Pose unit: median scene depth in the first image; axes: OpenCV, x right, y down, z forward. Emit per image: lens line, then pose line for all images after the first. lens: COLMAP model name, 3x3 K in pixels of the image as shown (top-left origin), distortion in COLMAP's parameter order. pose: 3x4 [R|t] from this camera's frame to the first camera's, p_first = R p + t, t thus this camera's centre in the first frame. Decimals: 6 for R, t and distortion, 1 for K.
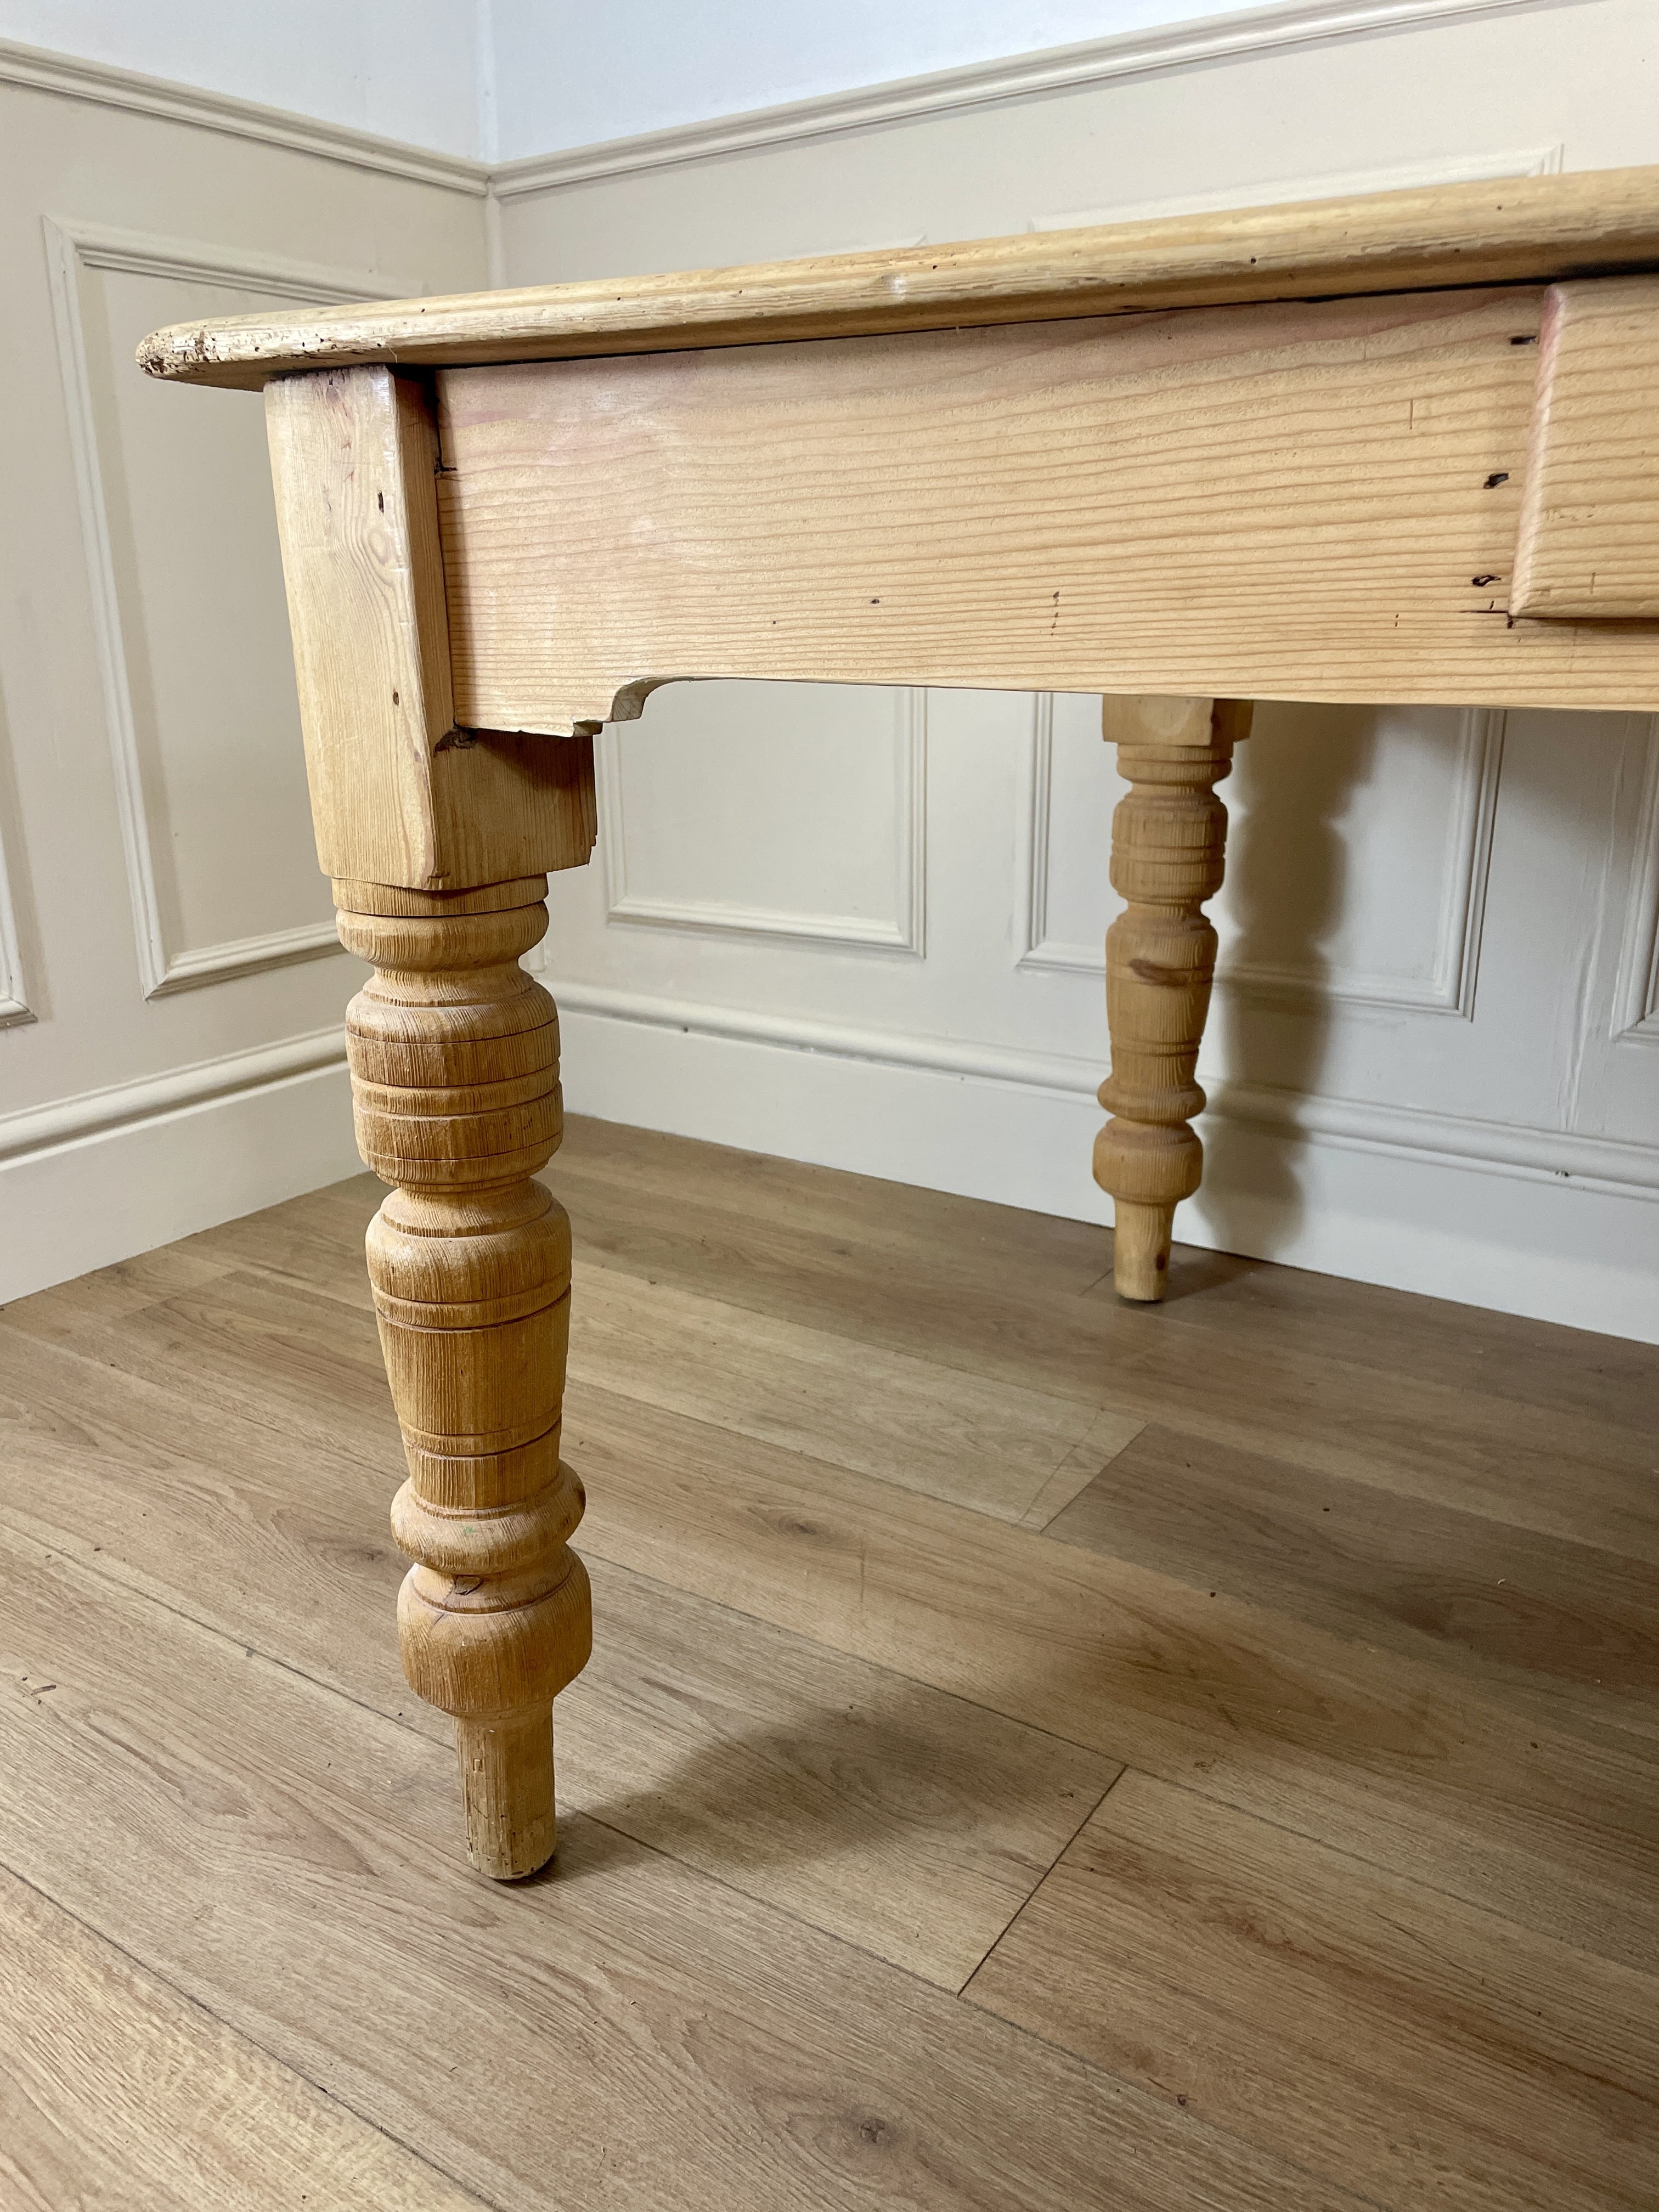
lens RADIAL K [[1671.1, 0, 811.9], [0, 1671.1, 1101.0], [0, 0, 1]] dist [0.086582, -0.111026]
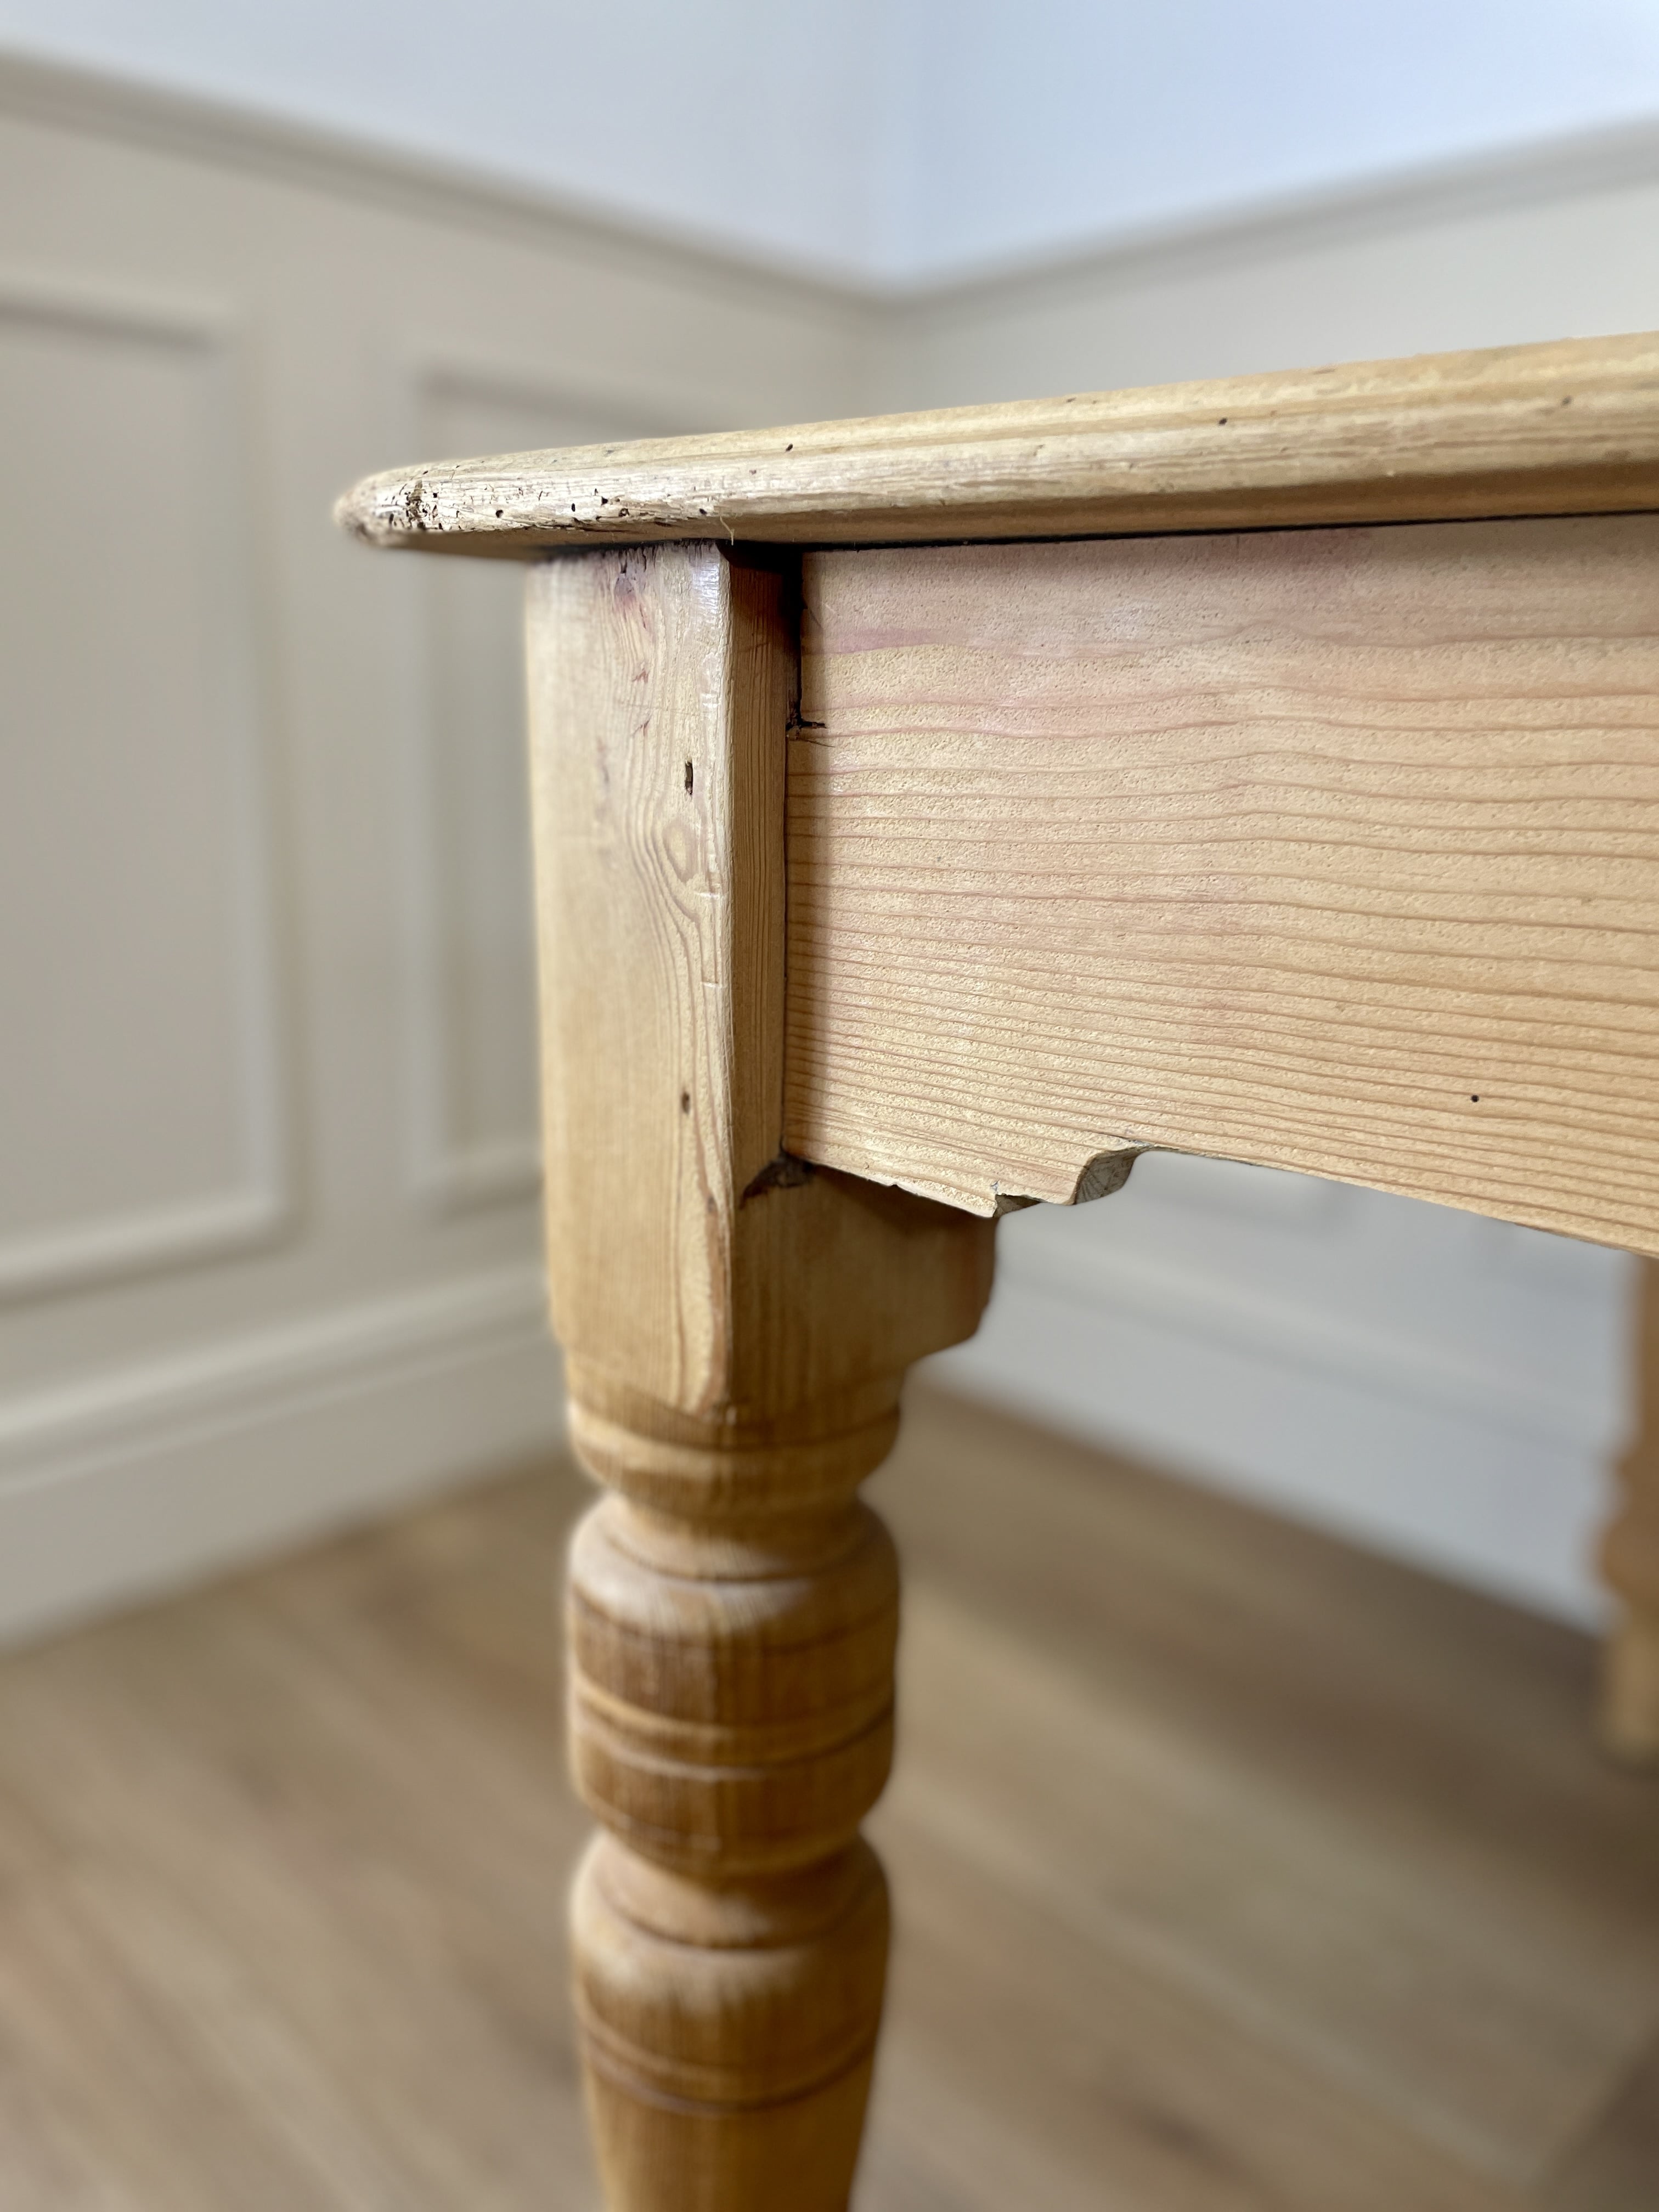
lens RADIAL K [[1671.1, 0, 816.6], [0, 1671.1, 1104.5], [0, 0, 1]] dist [0.086582, -0.111026]
pose [[0.980821, 0.073803, -0.180396, -0.103846], [-0.084975, 0.994864, -0.054999, -0.218135], [0.175410, 0.069273, 0.982055, 0.465002]]
